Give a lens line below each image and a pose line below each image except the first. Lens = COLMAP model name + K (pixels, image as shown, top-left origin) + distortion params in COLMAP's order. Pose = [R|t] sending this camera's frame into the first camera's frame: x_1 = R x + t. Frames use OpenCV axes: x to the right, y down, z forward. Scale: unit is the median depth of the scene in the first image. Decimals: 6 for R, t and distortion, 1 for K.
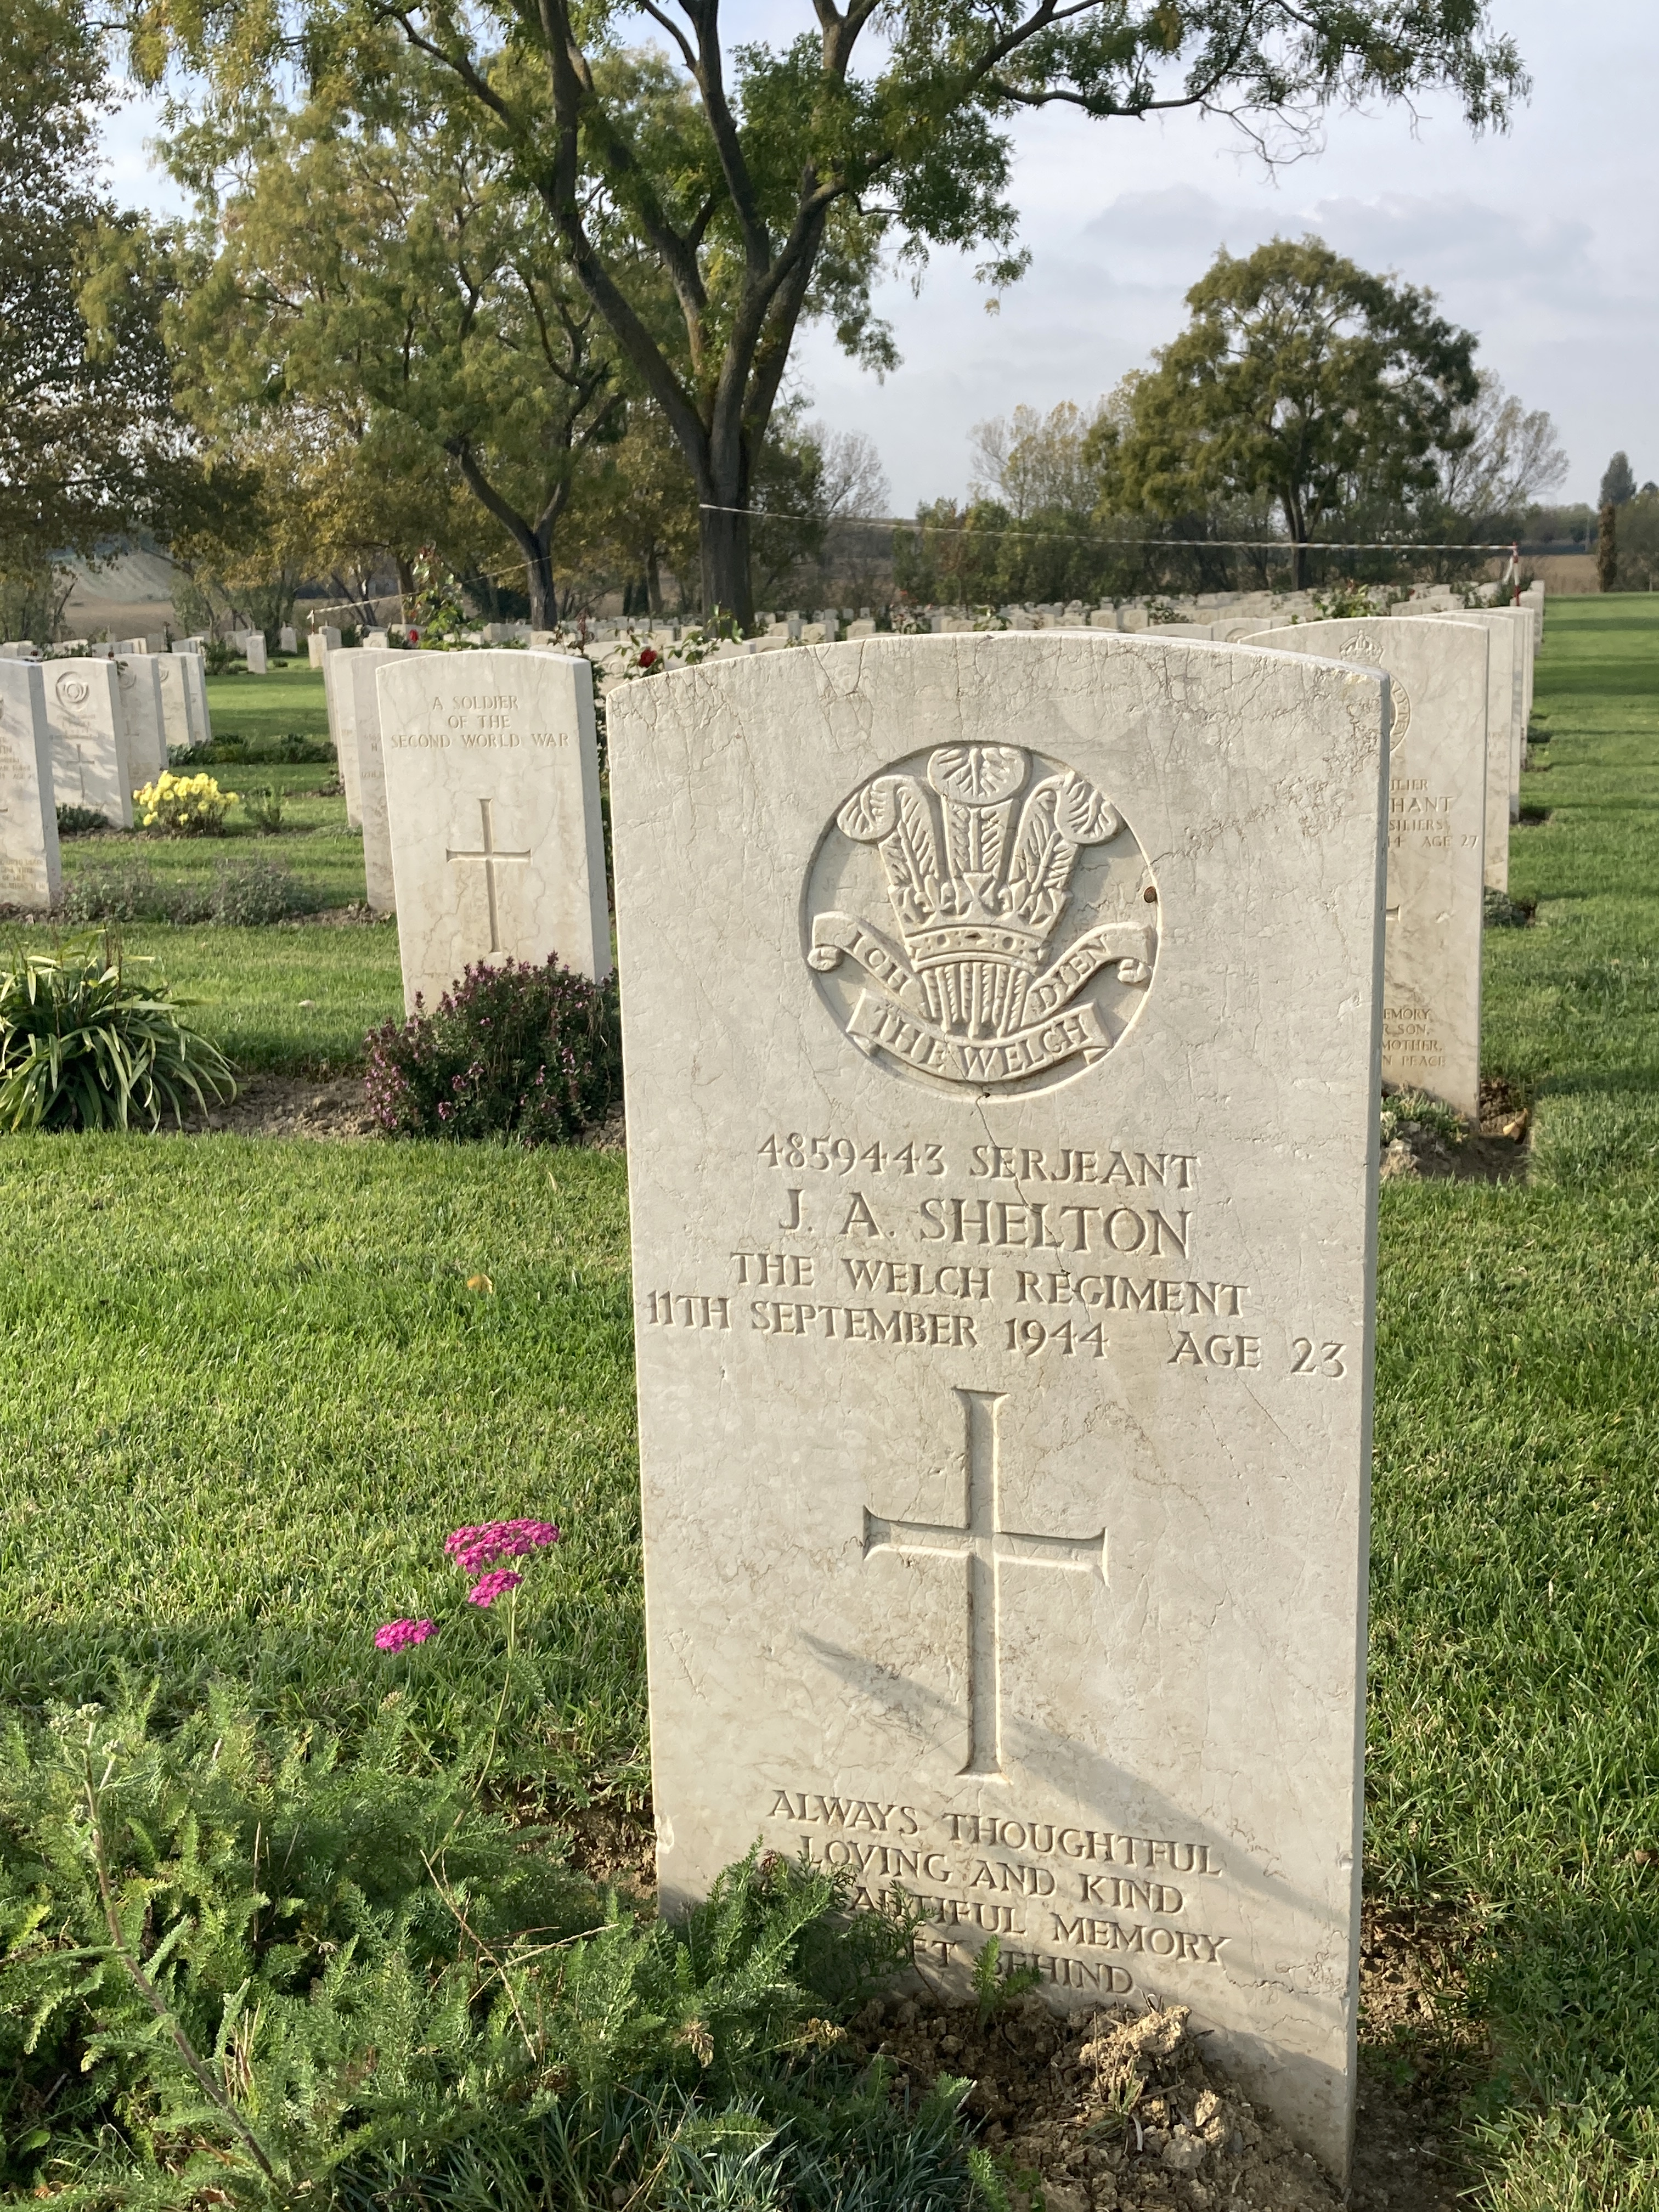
lens RADIAL K [[2304.7, 0, 837.5], [0, 2304.7, 1094.9], [0, 0, 1]] dist [0.045964, 0.000000]
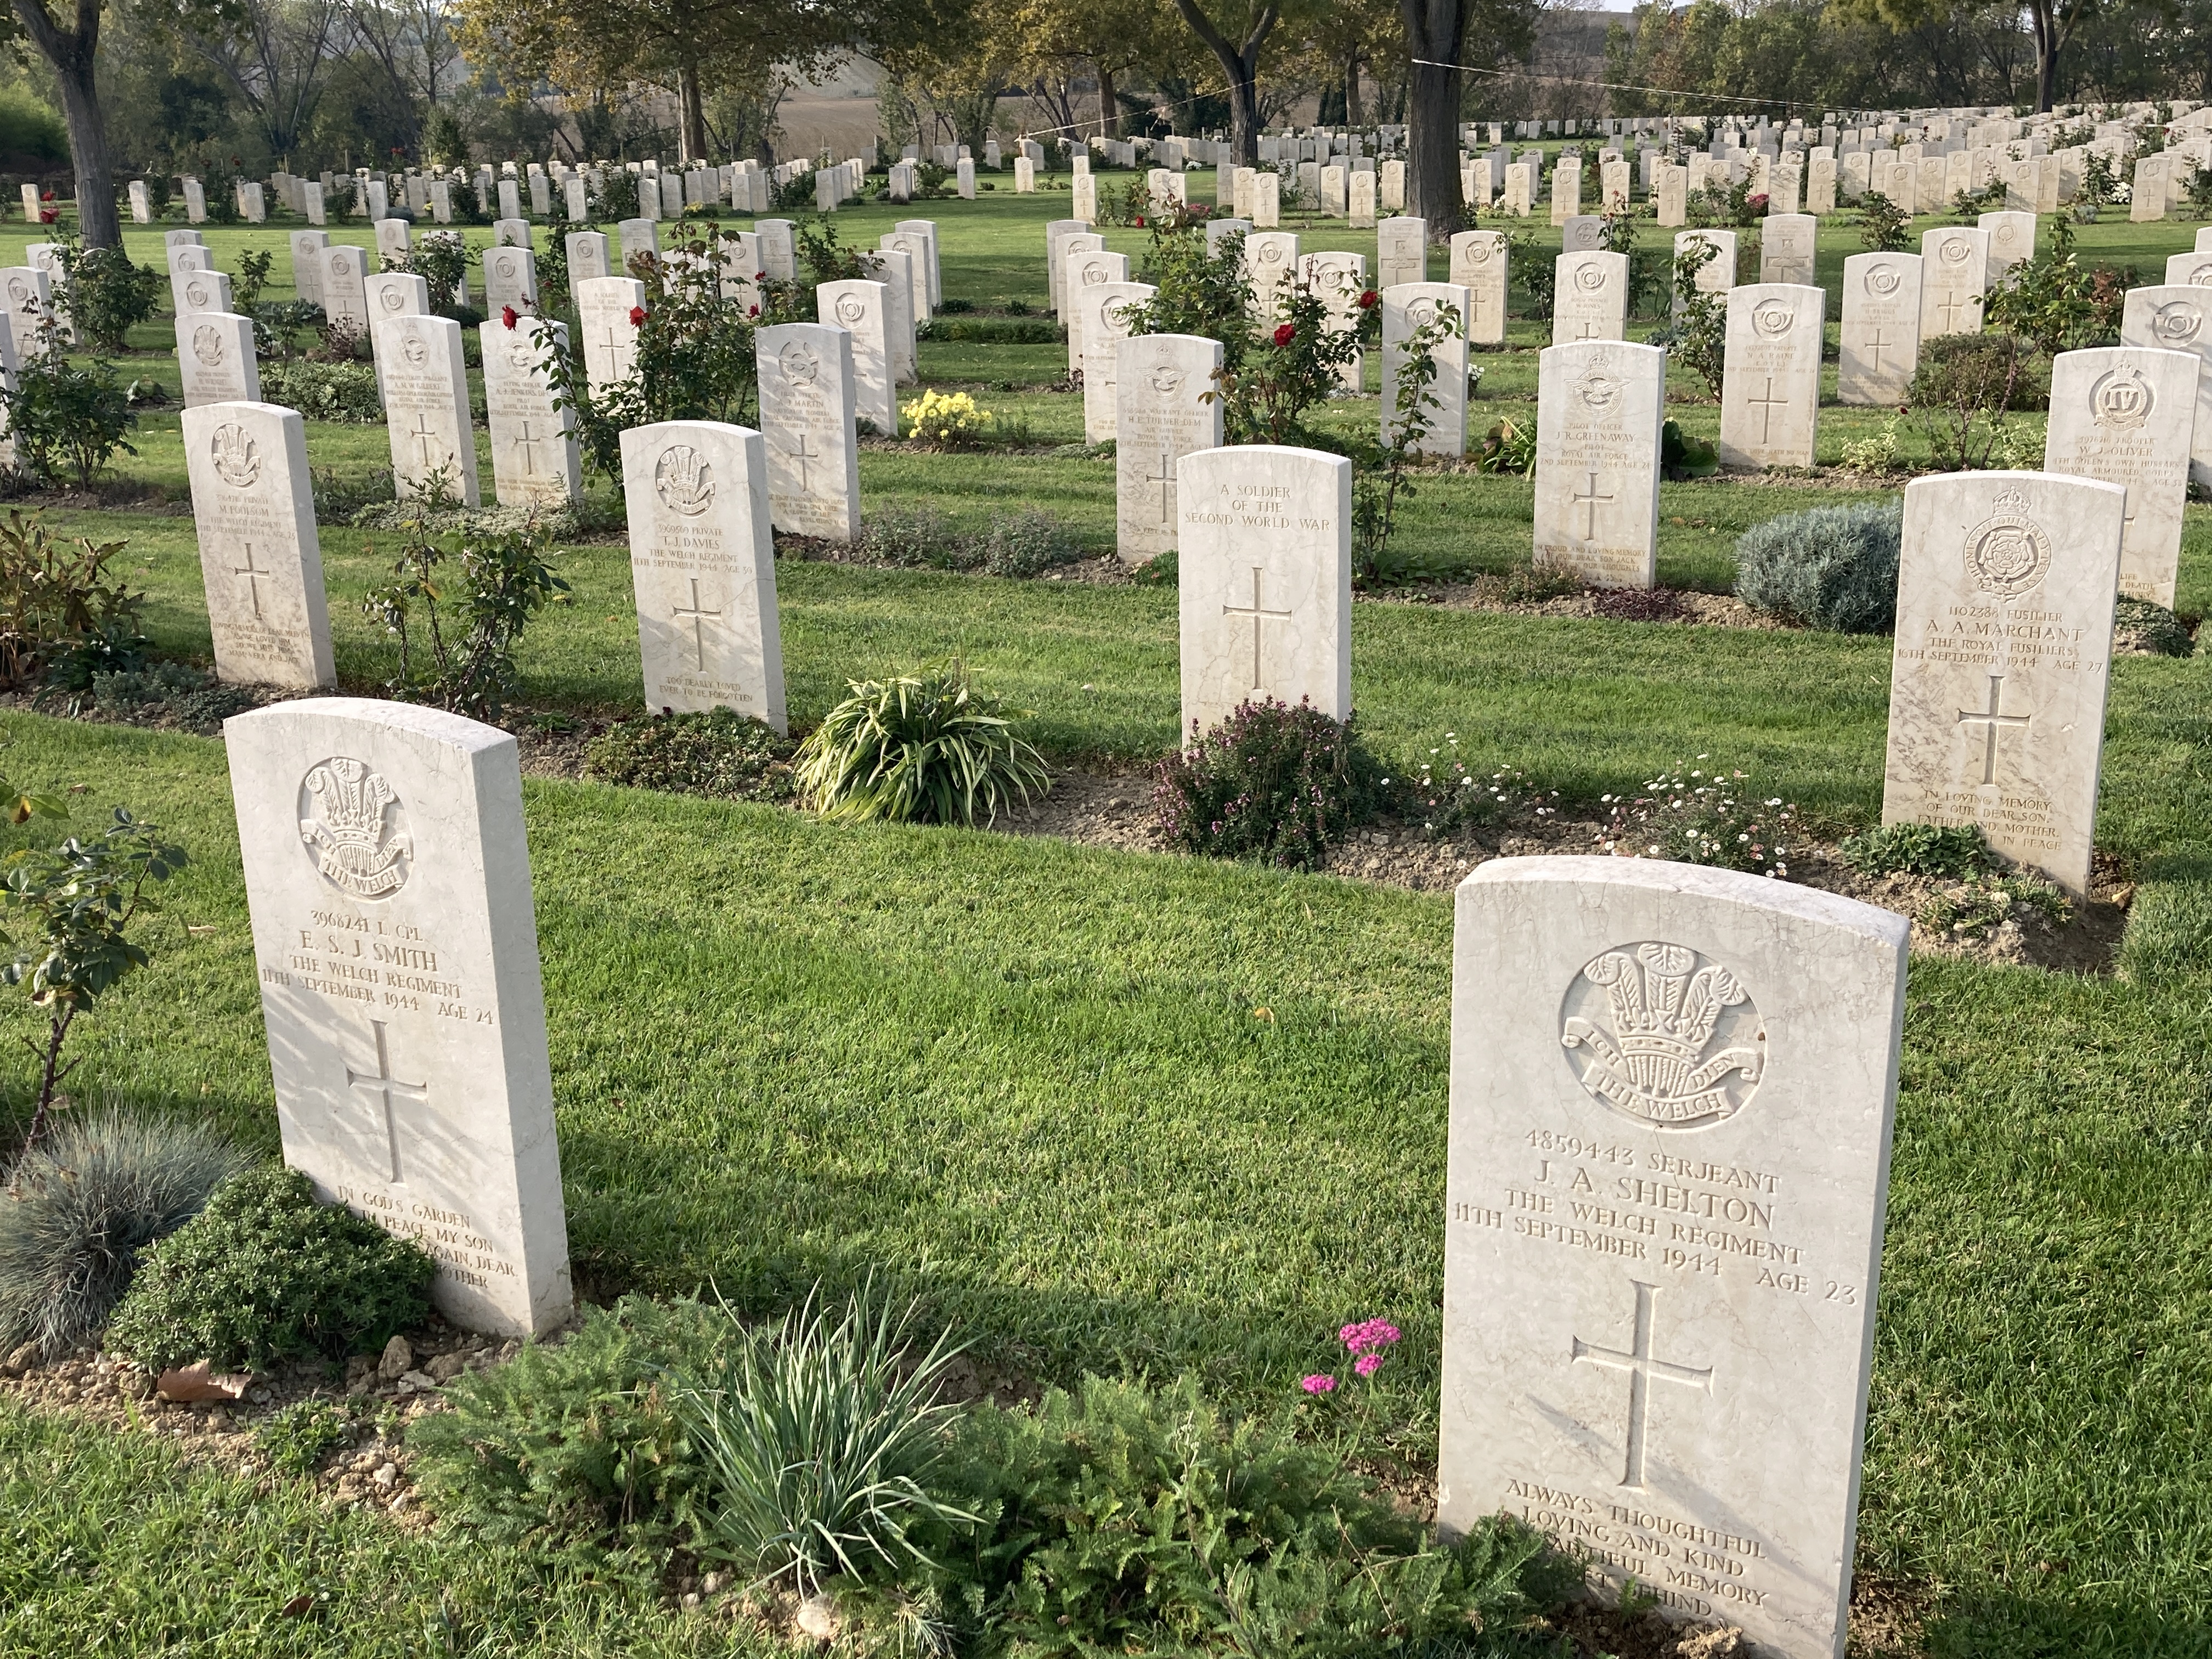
lens RADIAL K [[2304.7, 0, 1093.7], [0, 2304.7, 830.9], [0, 0, 1]] dist [0.045964, 0.000000]
pose [[0.983654, 0.062186, -0.168992, -0.049906], [-0.044365, 0.993241, 0.107260, -0.255010], [0.174520, -0.098009, 0.979764, -0.513903]]
